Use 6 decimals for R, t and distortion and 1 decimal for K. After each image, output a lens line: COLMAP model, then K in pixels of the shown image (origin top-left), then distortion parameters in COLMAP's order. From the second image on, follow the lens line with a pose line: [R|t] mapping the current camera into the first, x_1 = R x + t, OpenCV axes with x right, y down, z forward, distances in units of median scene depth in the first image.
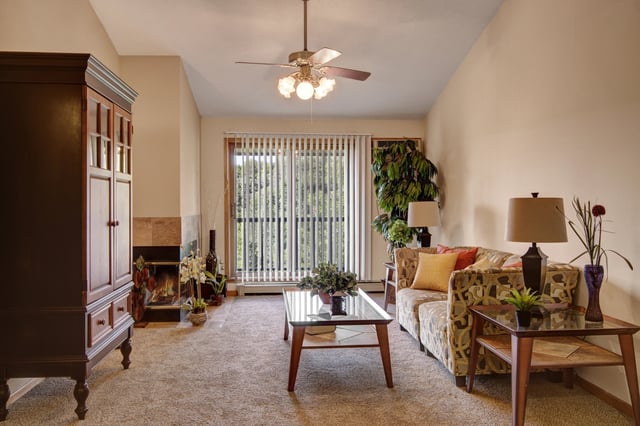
lens RADIAL K [[494.8, 0, 320.0], [0, 494.8, 213.0], [0, 0, 1]] dist [-0.000977, 0.003652]
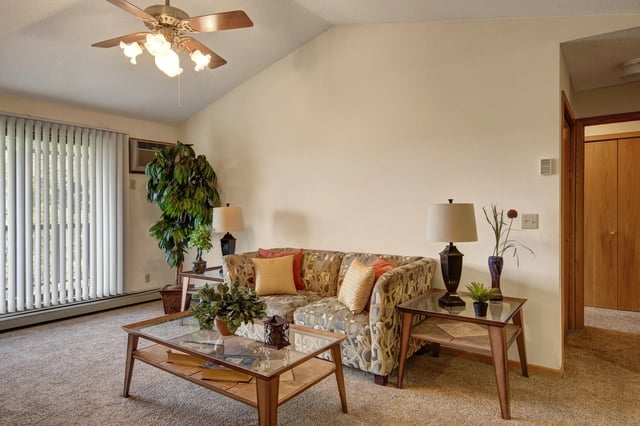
lens RADIAL K [[385.9, 0, 320.0], [0, 385.9, 213.0], [0, 0, 1]] dist [-0.001049, 0.000028]
pose [[0.668434, -0.006741, 0.743741, -0.411334], [0.013664, 0.999901, -0.003217, -0.008681], [-0.743646, 0.012313, 0.668460, 0.563556]]
